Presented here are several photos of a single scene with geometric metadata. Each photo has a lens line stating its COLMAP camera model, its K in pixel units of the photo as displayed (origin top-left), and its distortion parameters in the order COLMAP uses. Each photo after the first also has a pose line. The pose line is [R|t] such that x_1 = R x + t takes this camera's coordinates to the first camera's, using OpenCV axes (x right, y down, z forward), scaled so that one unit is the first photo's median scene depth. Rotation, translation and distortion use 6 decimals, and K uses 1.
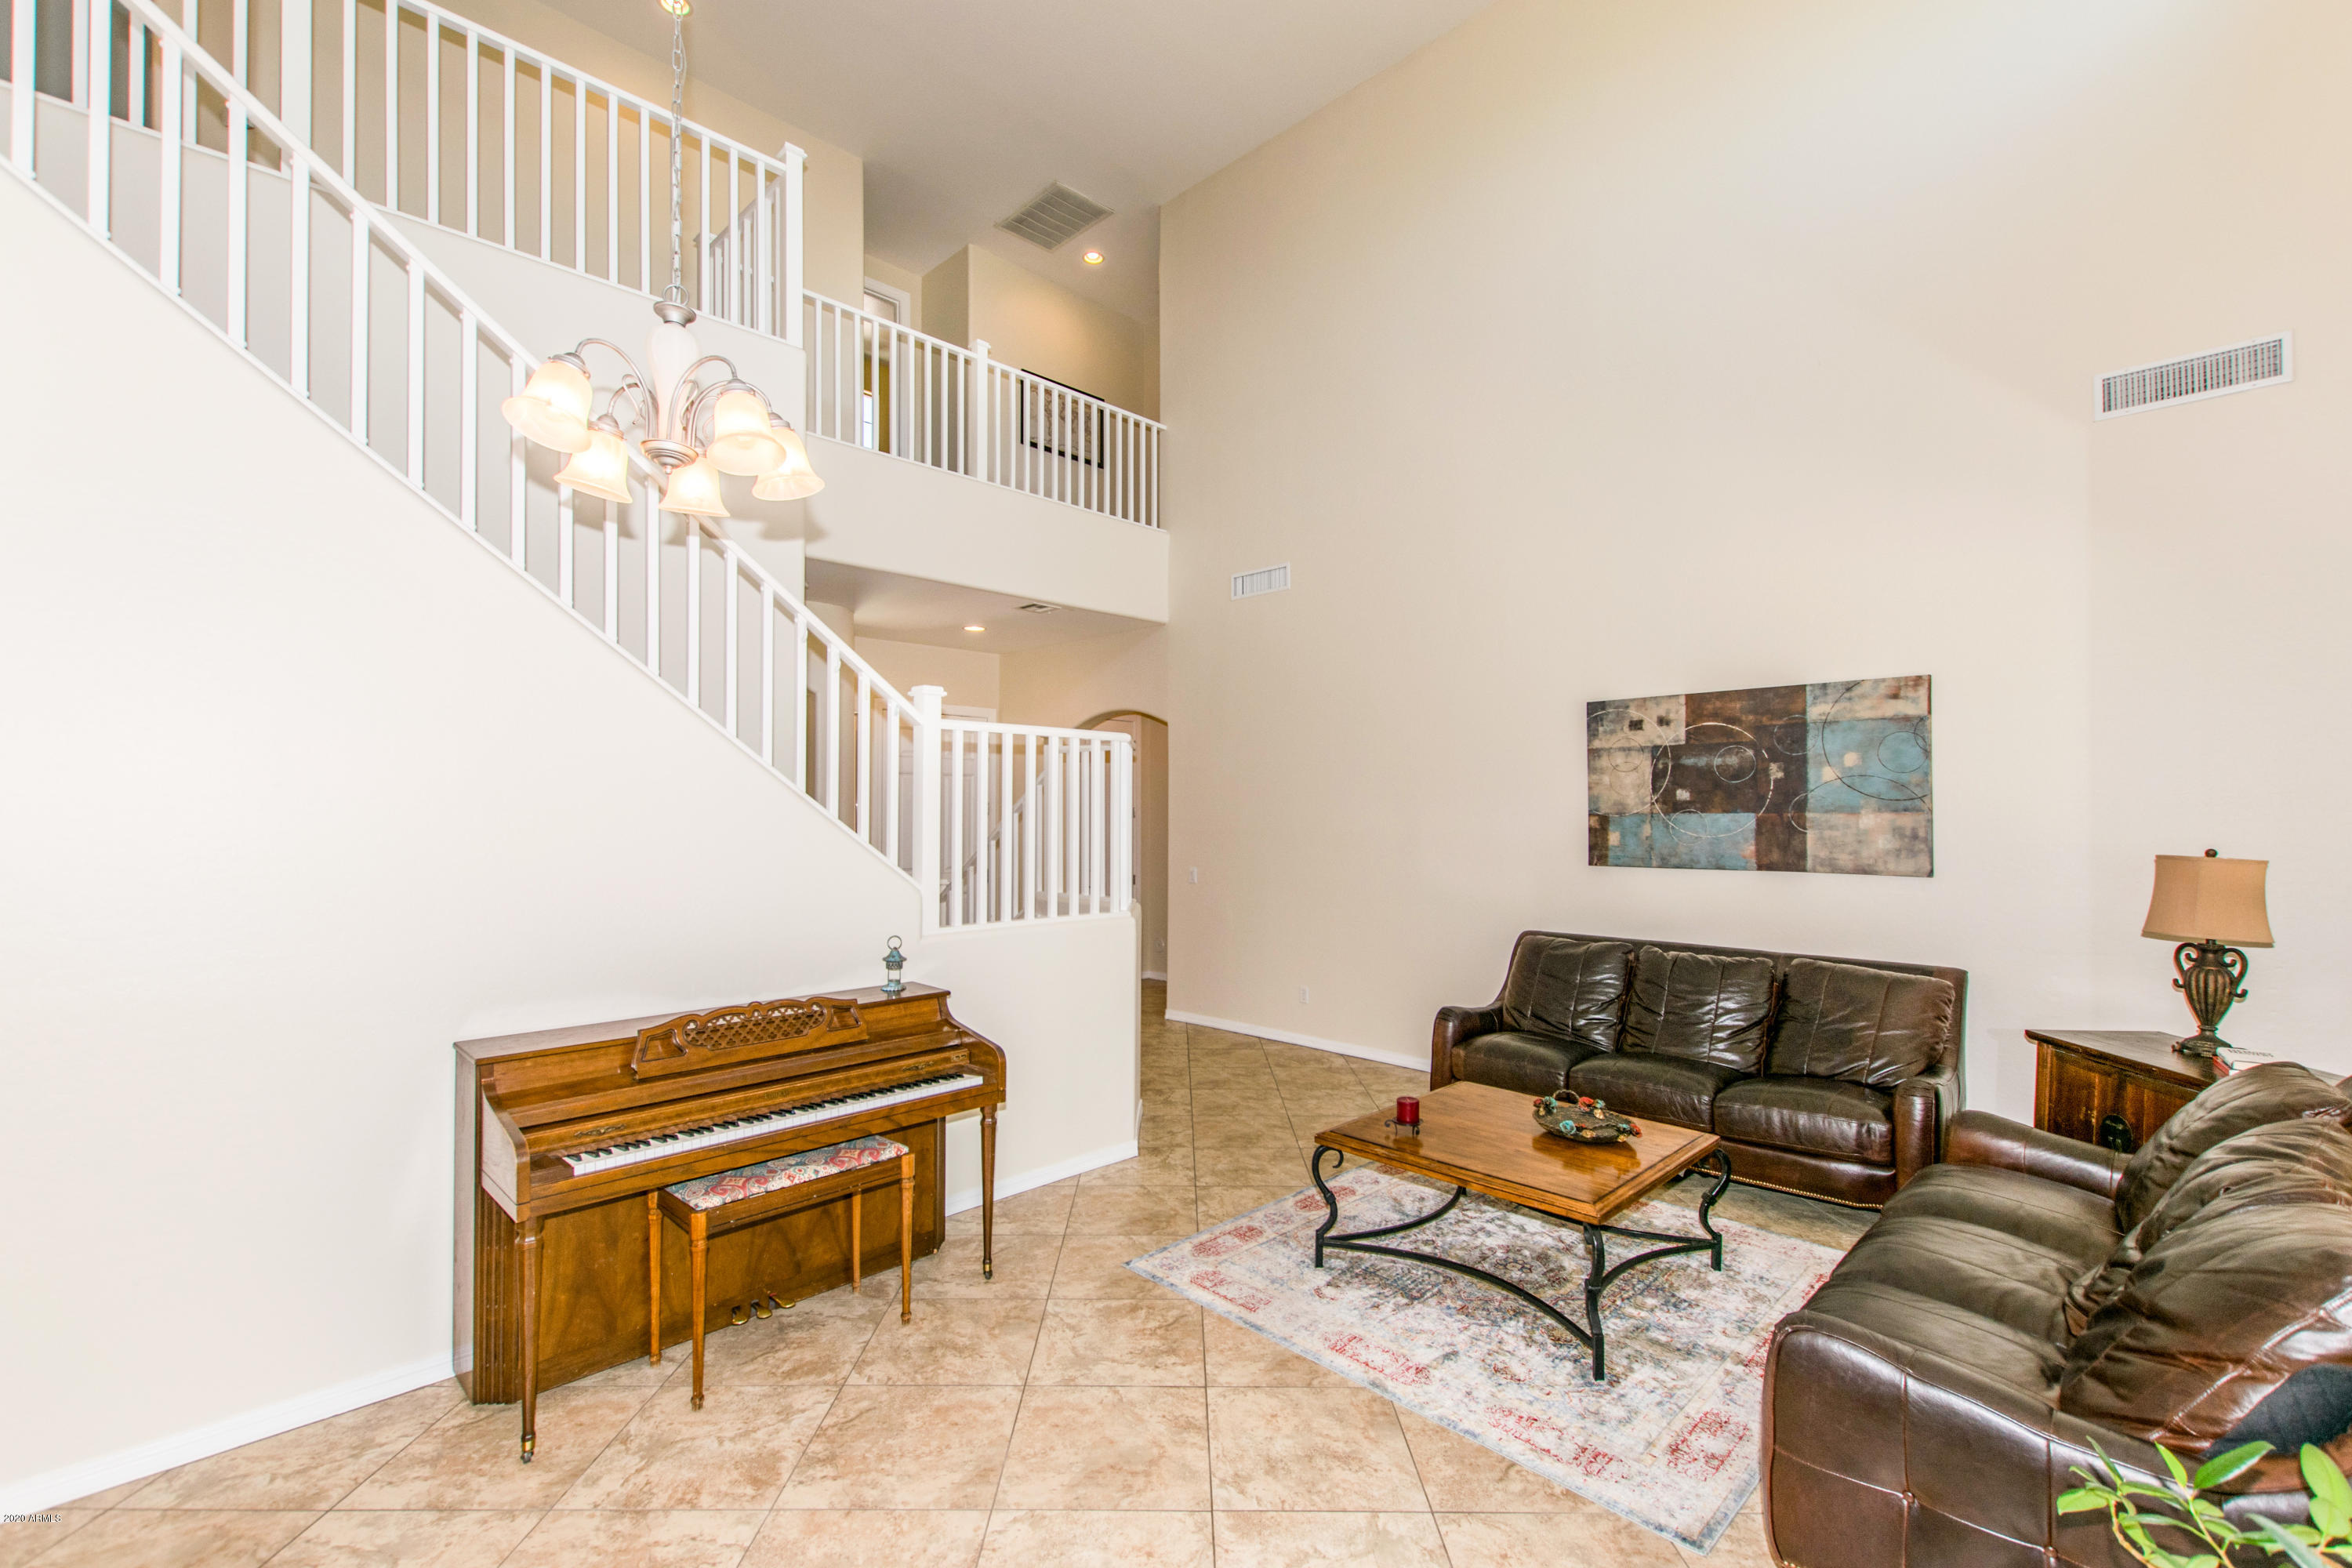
lens RADIAL K [[1024.0, 0, 1180.1], [0, 1024.0, 797.5], [0, 0, 1]] dist [0.000648, -0.000087]
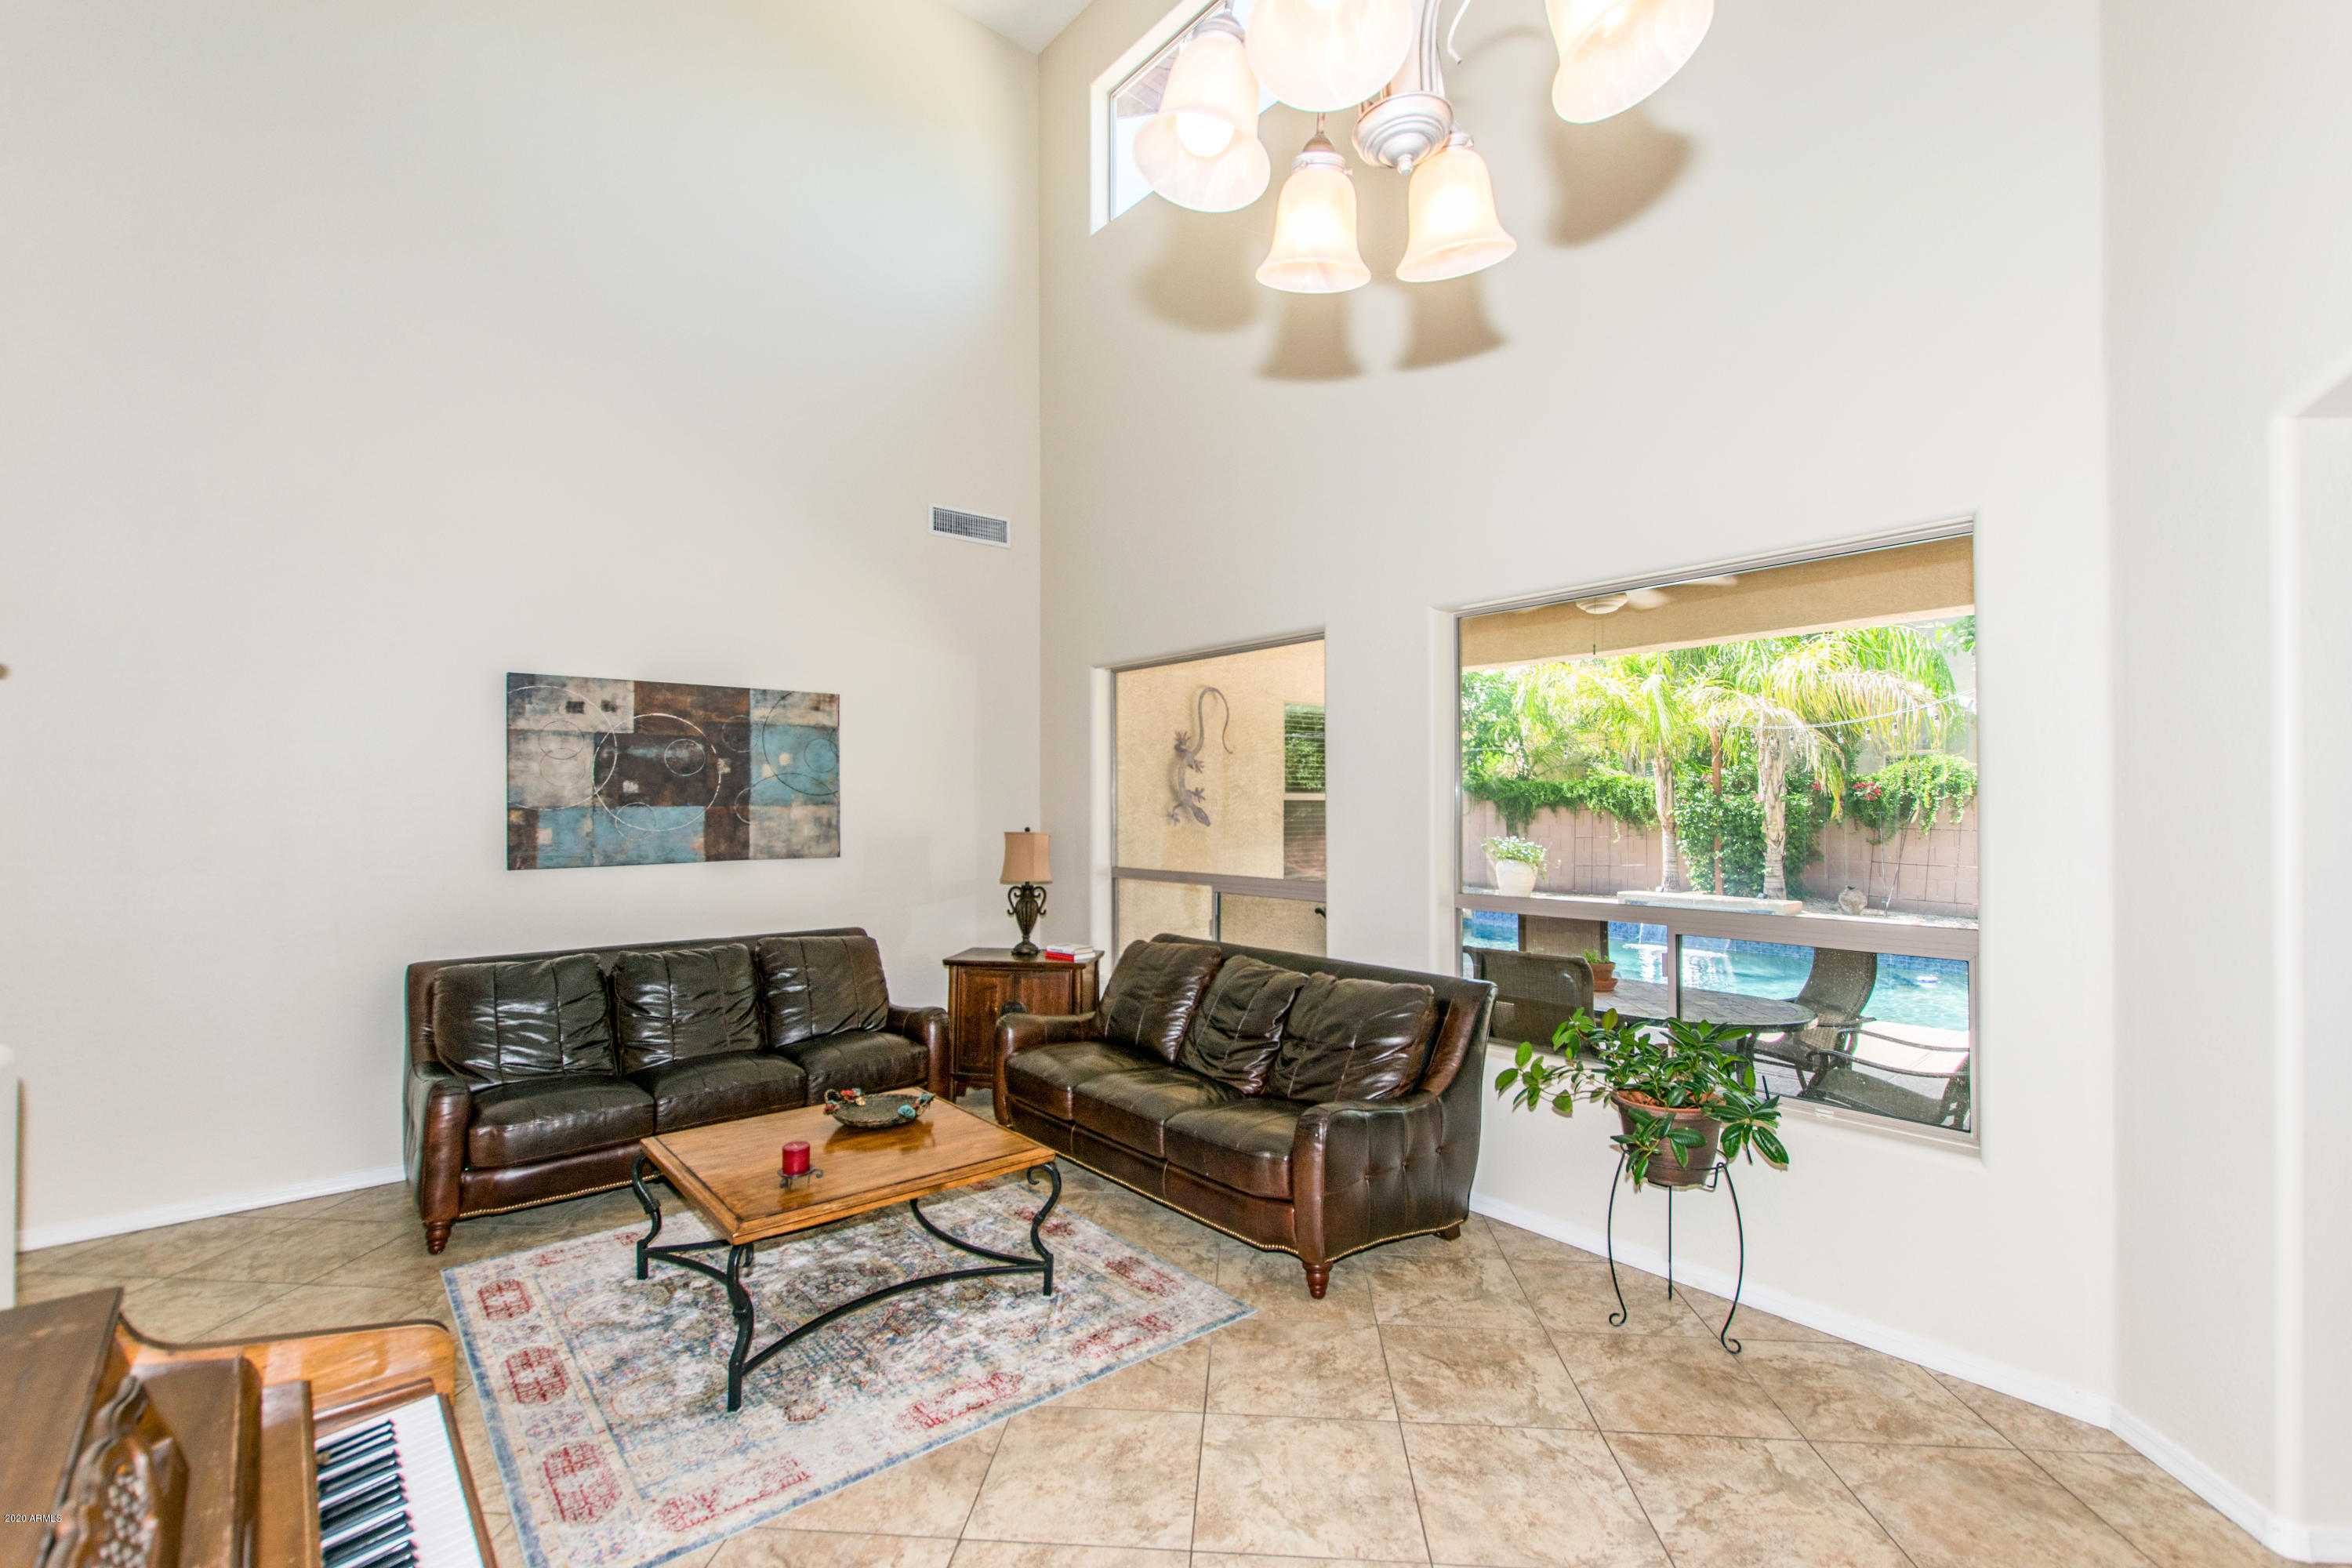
lens RADIAL K [[1024.0, 0, 1180.1], [0, 1024.0, 789.3], [0, 0, 1]] dist [0.000648, -0.000087]
pose [[0.078888, 0.013109, 0.996797, -0.436174], [-0.012906, 0.999843, -0.012128, 0.004653], [-0.996800, -0.011908, 0.079045, 0.449748]]
